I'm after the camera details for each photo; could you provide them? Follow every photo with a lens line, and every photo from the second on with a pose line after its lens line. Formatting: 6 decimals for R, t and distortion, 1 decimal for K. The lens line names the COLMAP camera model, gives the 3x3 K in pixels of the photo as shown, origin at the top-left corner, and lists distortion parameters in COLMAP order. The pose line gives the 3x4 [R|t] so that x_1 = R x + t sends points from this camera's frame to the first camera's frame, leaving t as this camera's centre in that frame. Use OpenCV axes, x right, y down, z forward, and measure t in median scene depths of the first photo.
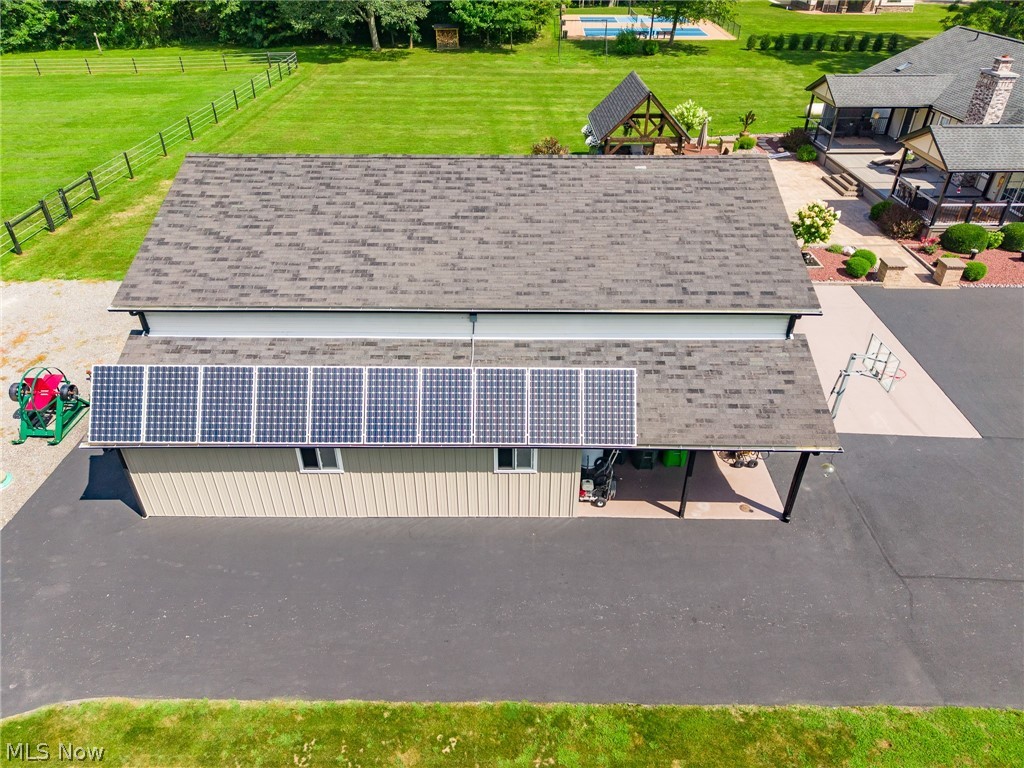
lens RADIAL K [[683.0, 0, 507.0], [0, 683.0, 381.3], [0, 0, 1]] dist [0.037111, -0.032698]
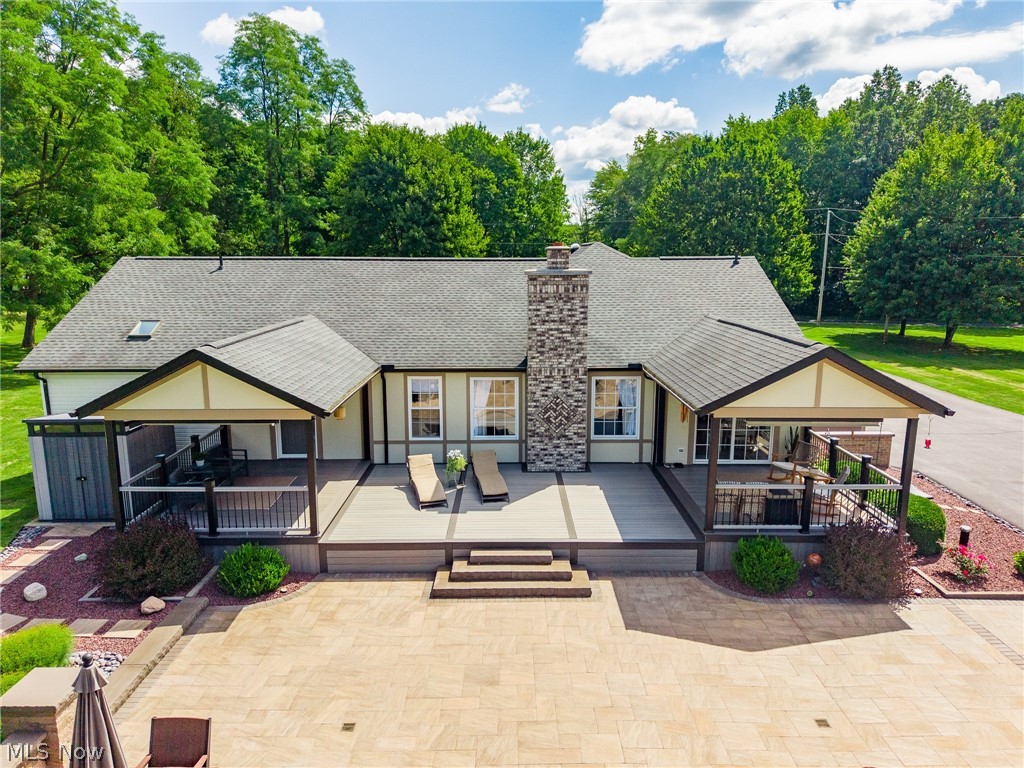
lens RADIAL K [[683.0, 0, 509.6], [0, 683.0, 385.1], [0, 0, 1]] dist [0.037111, -0.032698]
pose [[-0.006249, -0.178418, 0.983935, 0.296820], [0.560335, 0.814344, 0.151224, -0.839786], [-0.828243, 0.552278, 0.094885, 1.809035]]
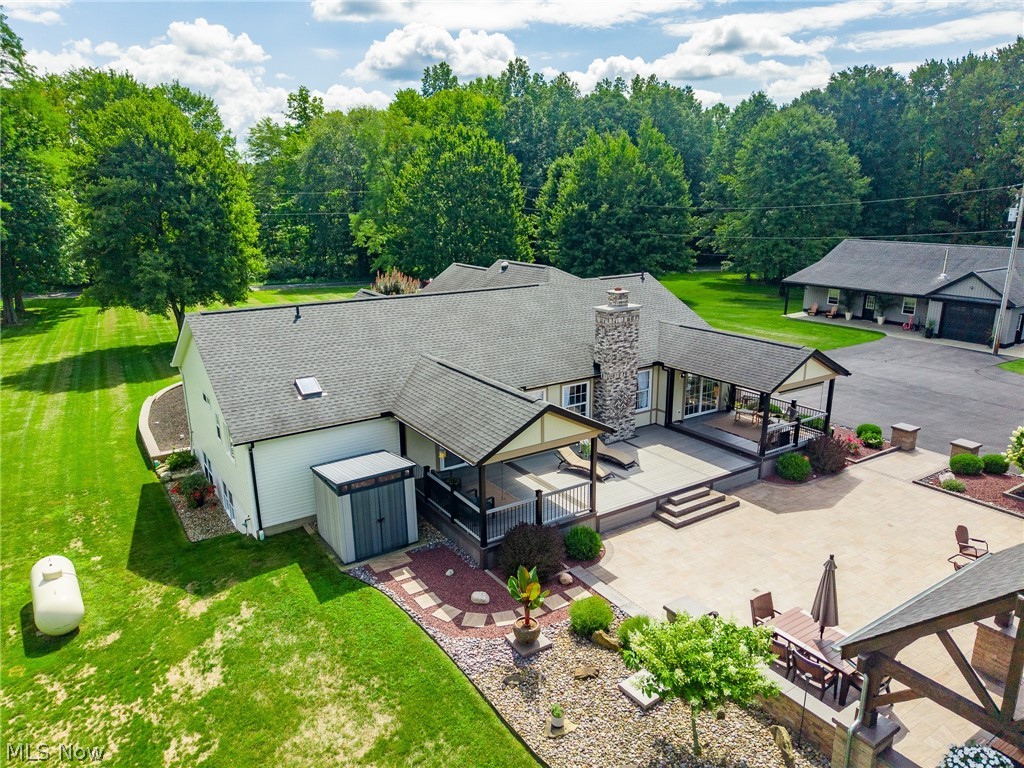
lens RADIAL K [[683.0, 0, 507.8], [0, 683.0, 385.5], [0, 0, 1]] dist [0.037111, -0.032698]
pose [[-0.548769, -0.213490, 0.808254, 0.221105], [0.476454, 0.714568, 0.512235, -1.490746], [-0.686910, 0.666194, -0.290414, 2.419159]]
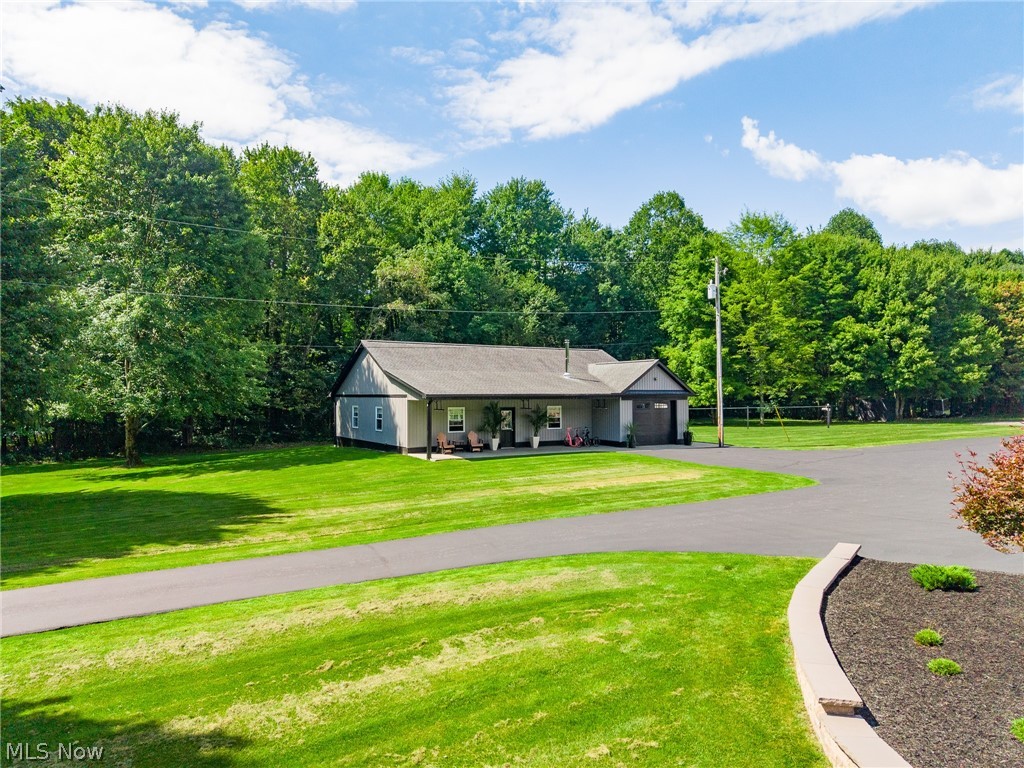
lens RADIAL K [[683.0, 0, 514.3], [0, 683.0, 392.0], [0, 0, 1]] dist [0.037111, -0.032698]
pose [[-0.855226, 0.004316, -0.518238, 2.906539], [-0.285898, 0.830115, 0.478719, -0.465146], [0.432263, 0.557576, -0.708701, 1.574909]]
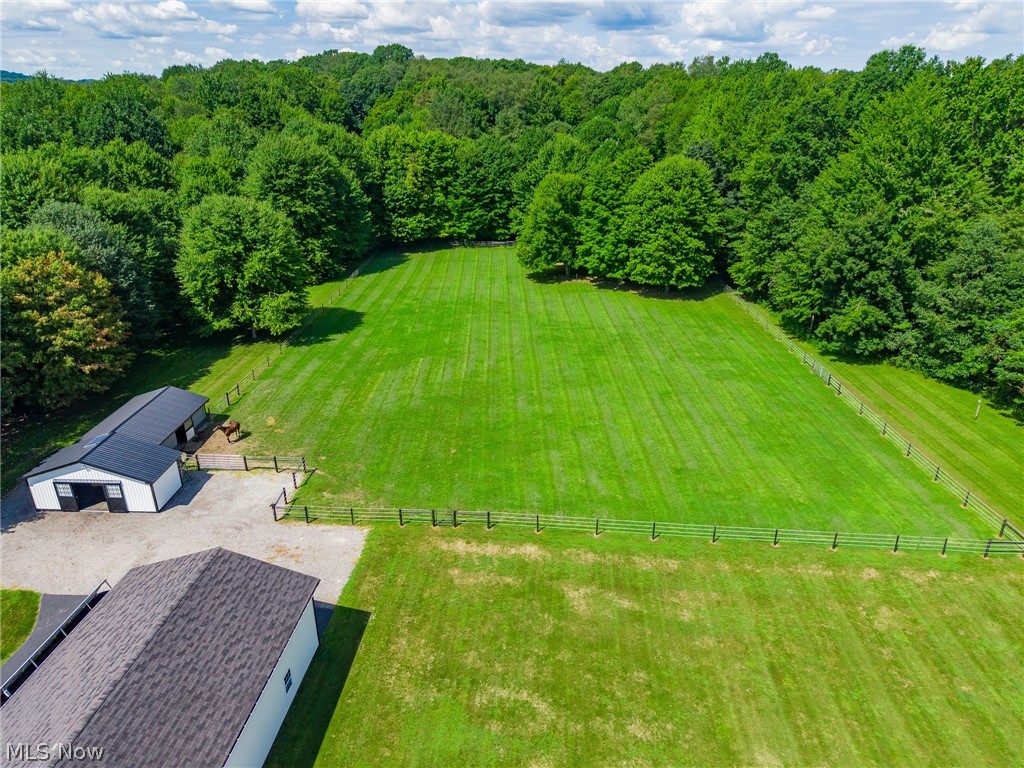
lens RADIAL K [[683.0, 0, 510.4], [0, 683.0, 389.3], [0, 0, 1]] dist [0.037111, -0.032698]
pose [[-0.069428, 0.403865, -0.912180, 1.175075], [-0.560706, 0.740486, 0.370525, -1.986084], [0.825099, 0.537190, 0.175039, 1.161601]]
